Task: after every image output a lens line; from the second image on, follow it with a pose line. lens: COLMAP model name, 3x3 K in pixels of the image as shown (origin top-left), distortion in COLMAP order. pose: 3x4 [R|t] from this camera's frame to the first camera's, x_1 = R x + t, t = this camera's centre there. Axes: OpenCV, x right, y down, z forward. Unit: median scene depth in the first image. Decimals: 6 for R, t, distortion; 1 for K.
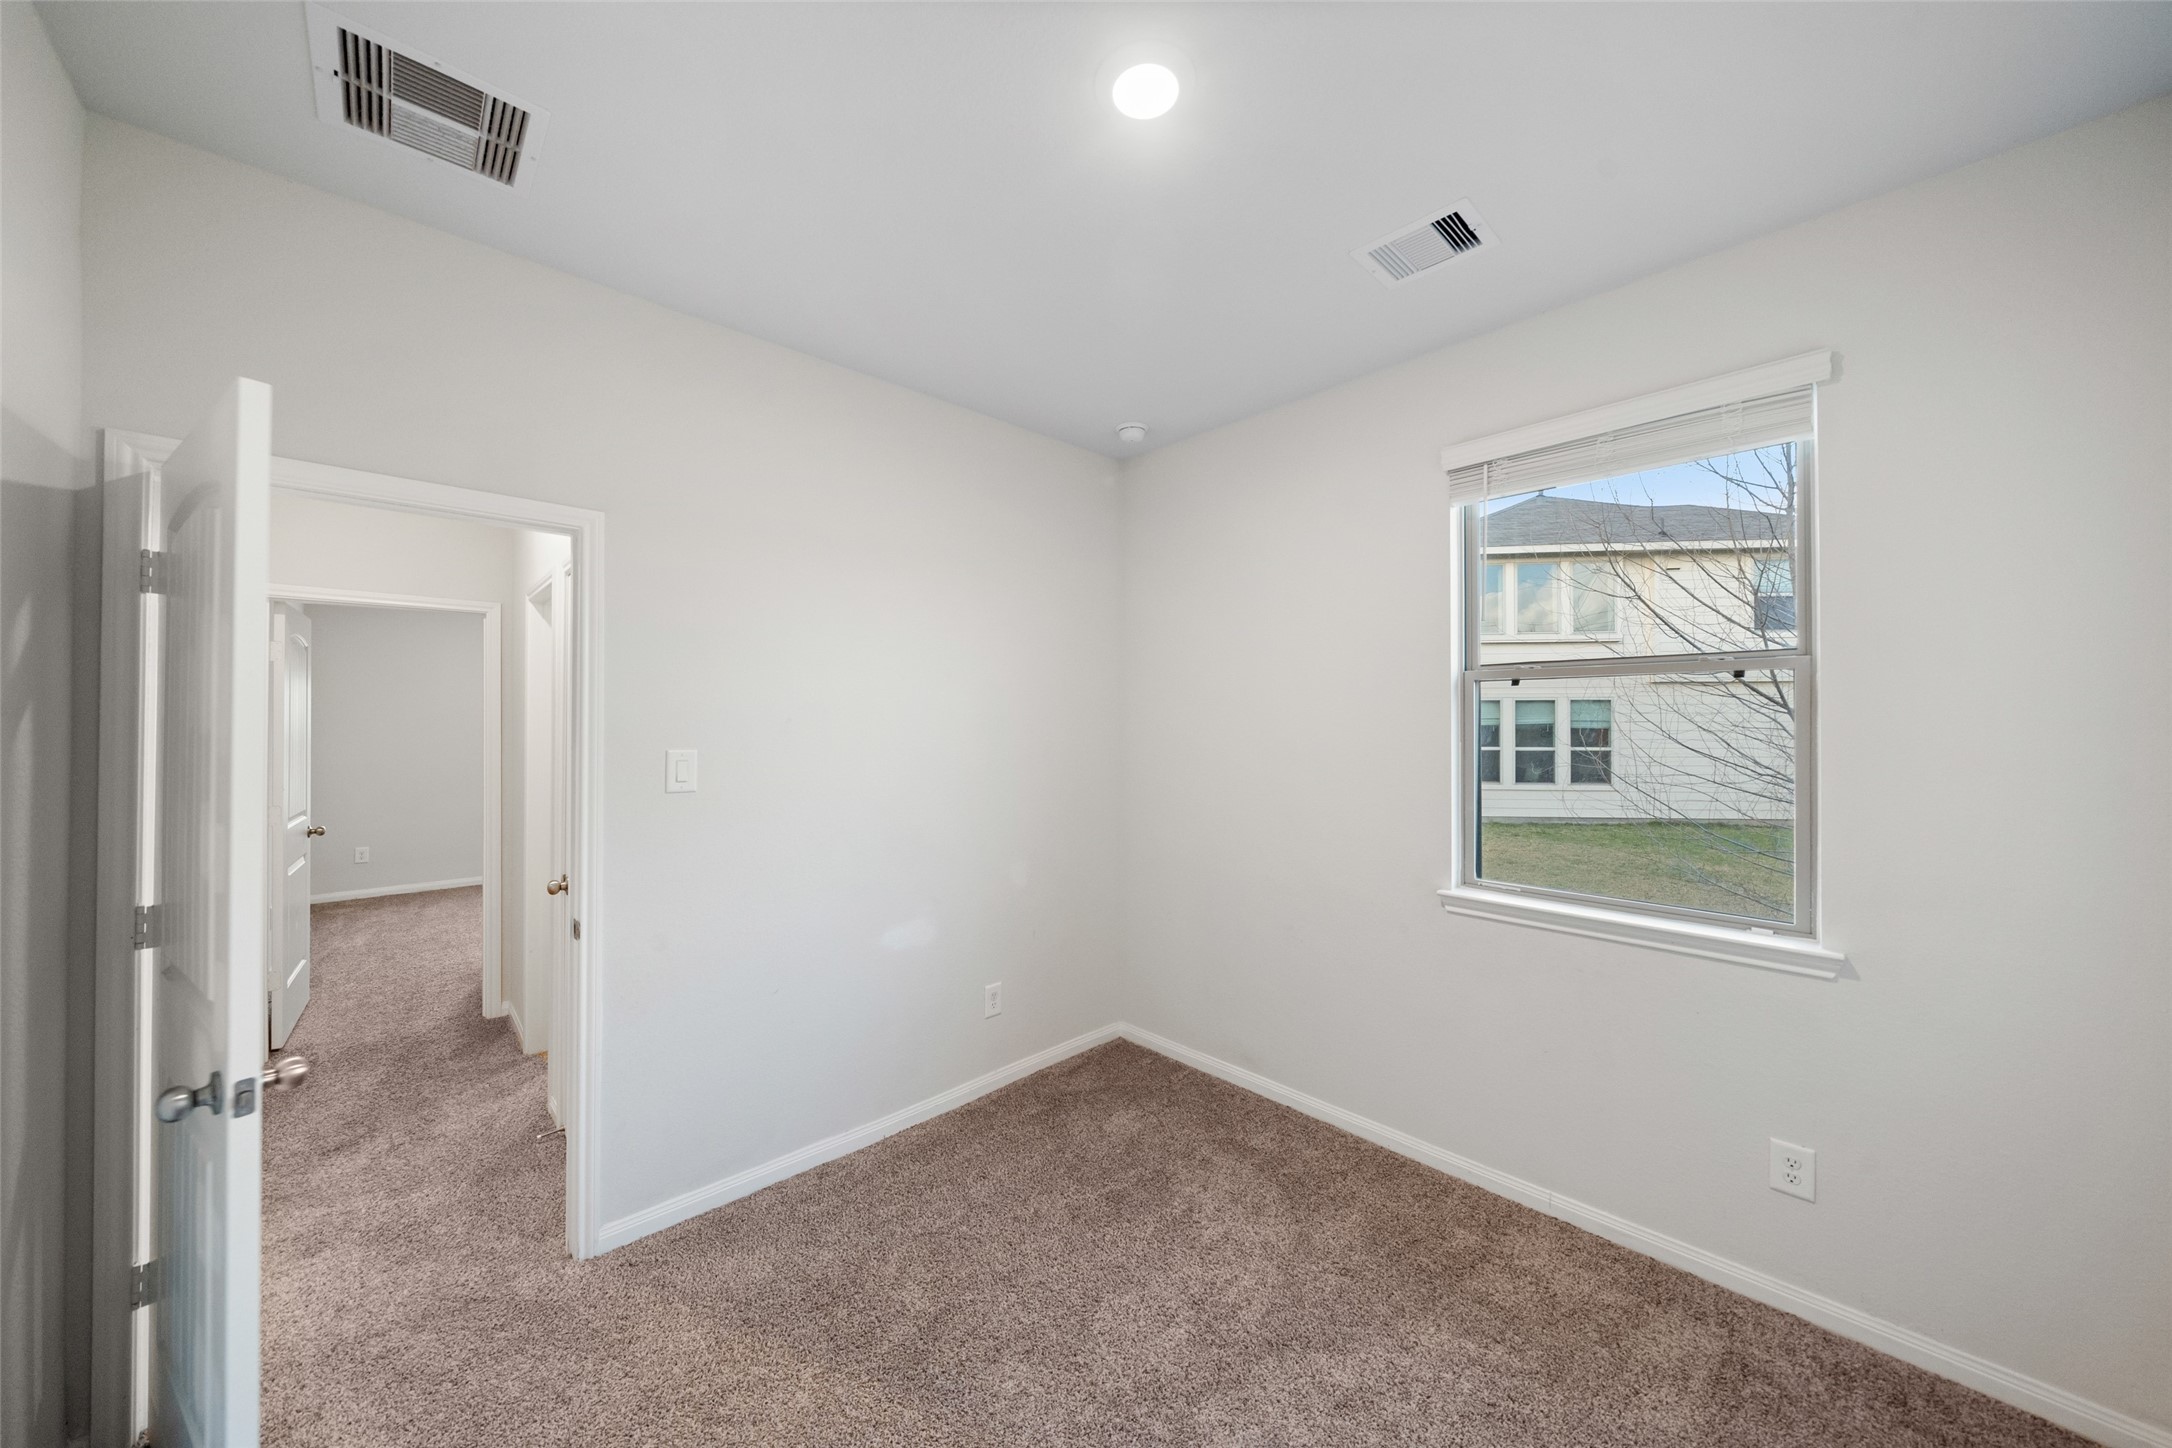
lens RADIAL K [[746.2, 0, 1084.2], [0, 746.2, 716.1], [0, 0, 1]] dist [-0.008741, 0.000320]
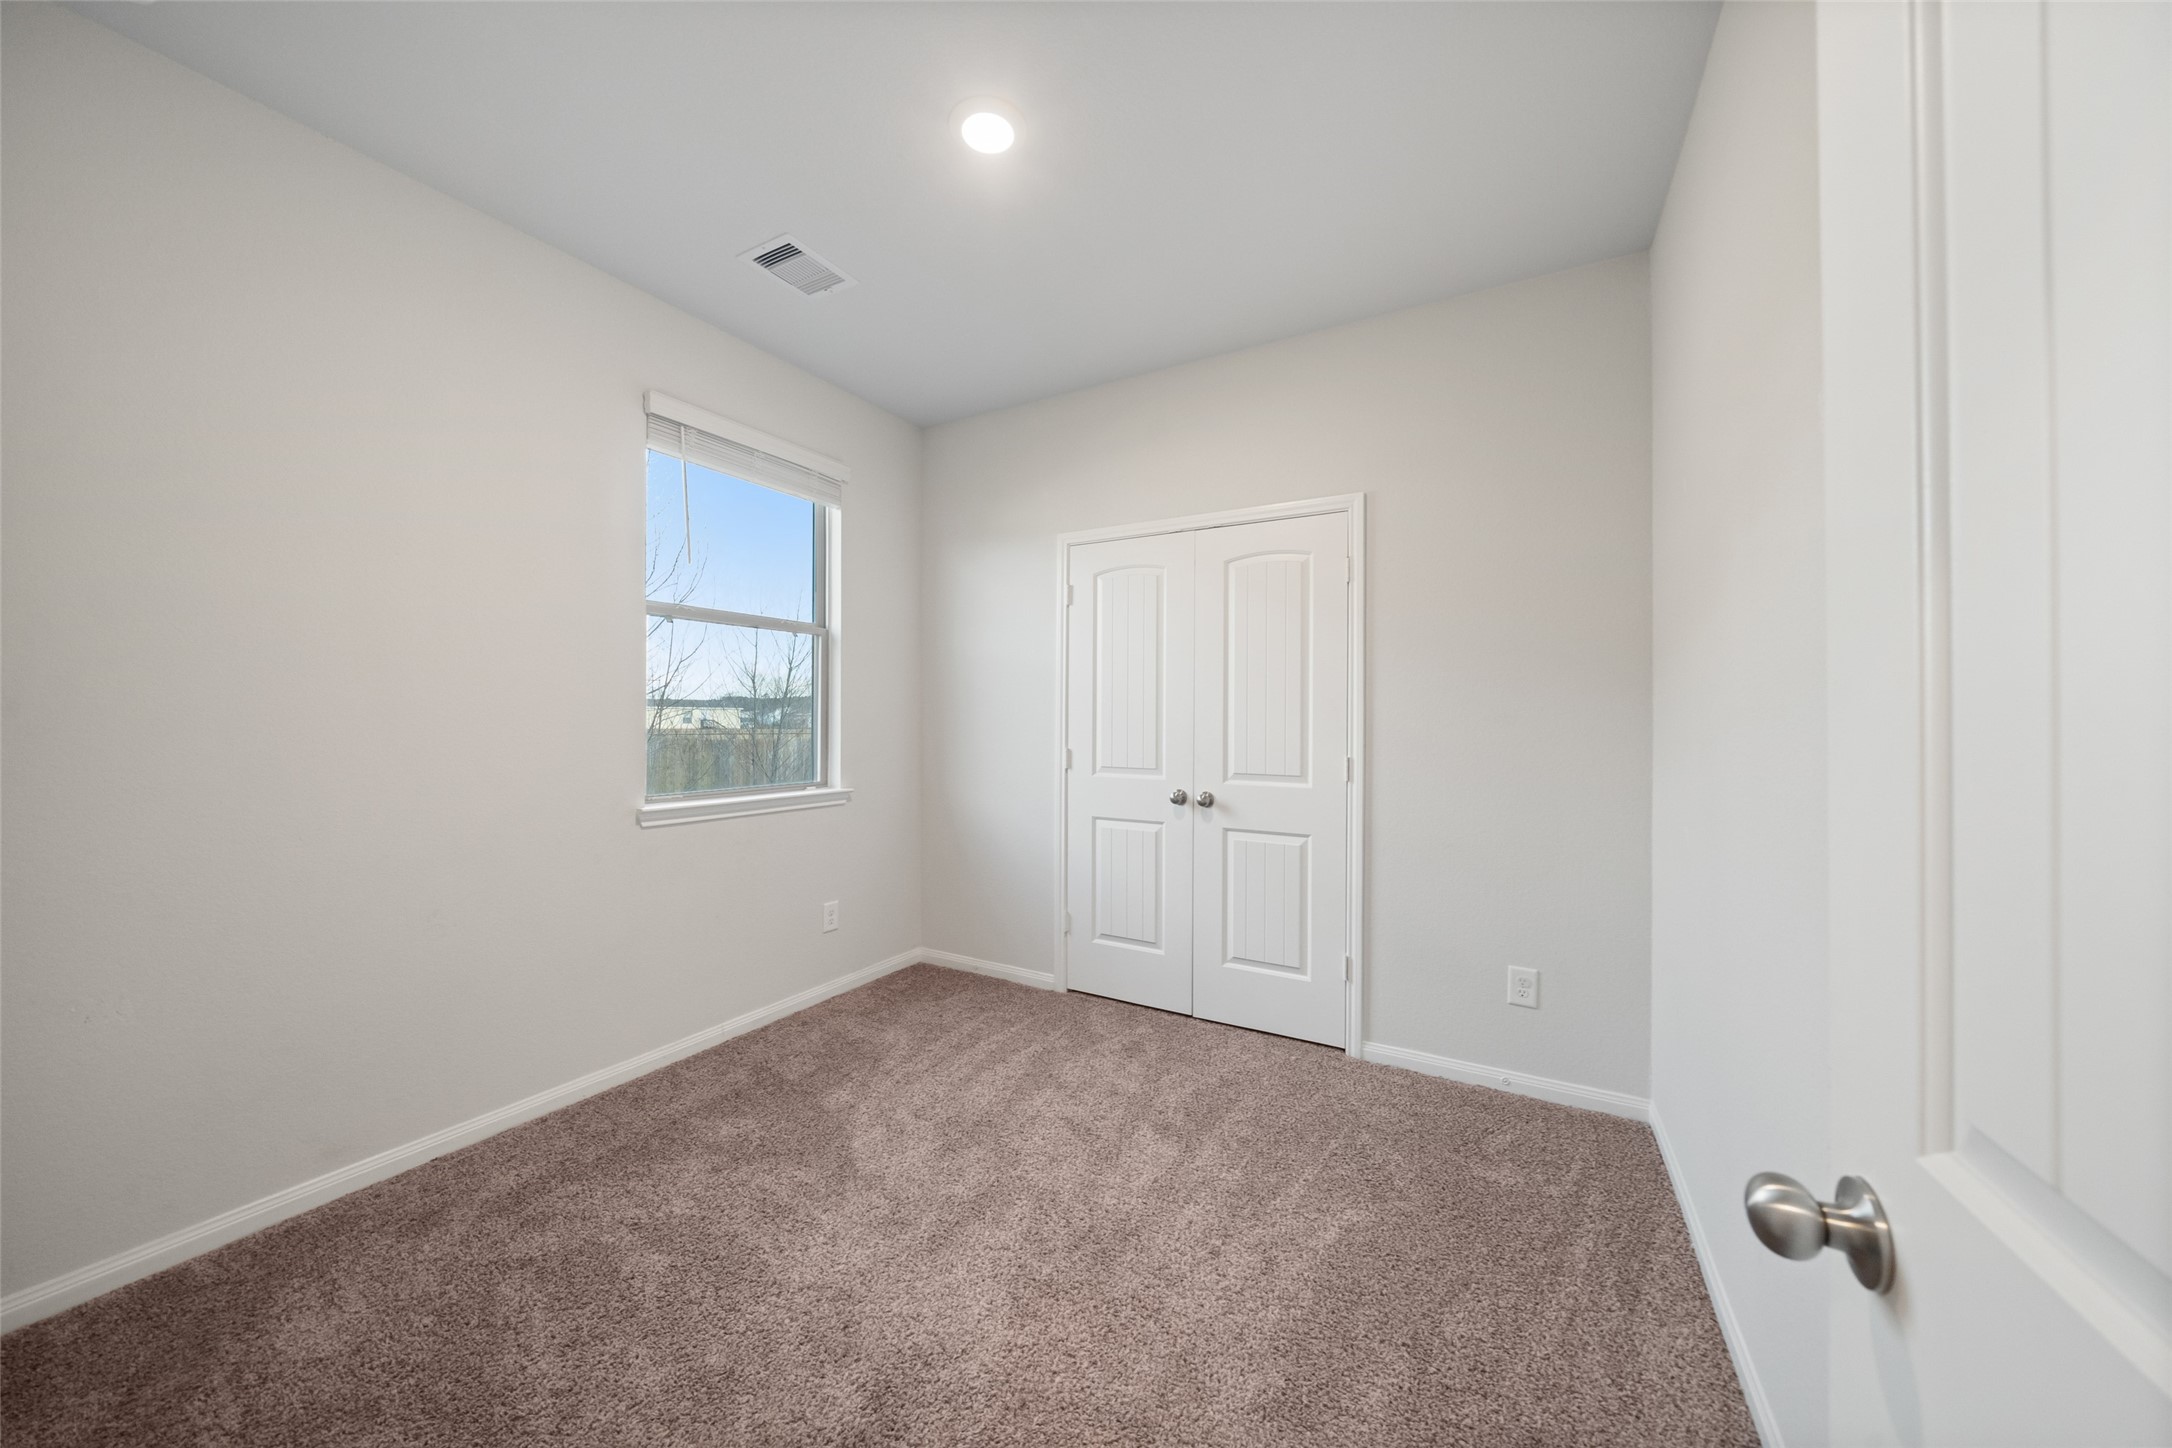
lens RADIAL K [[746.2, 0, 1084.2], [0, 746.2, 716.1], [0, 0, 1]] dist [-0.008741, 0.000320]
pose [[-0.294003, 0.004608, 0.955793, -0.806510], [-0.012906, 0.999878, -0.008791, 0.120232], [-0.955717, -0.014920, -0.293908, 0.817702]]
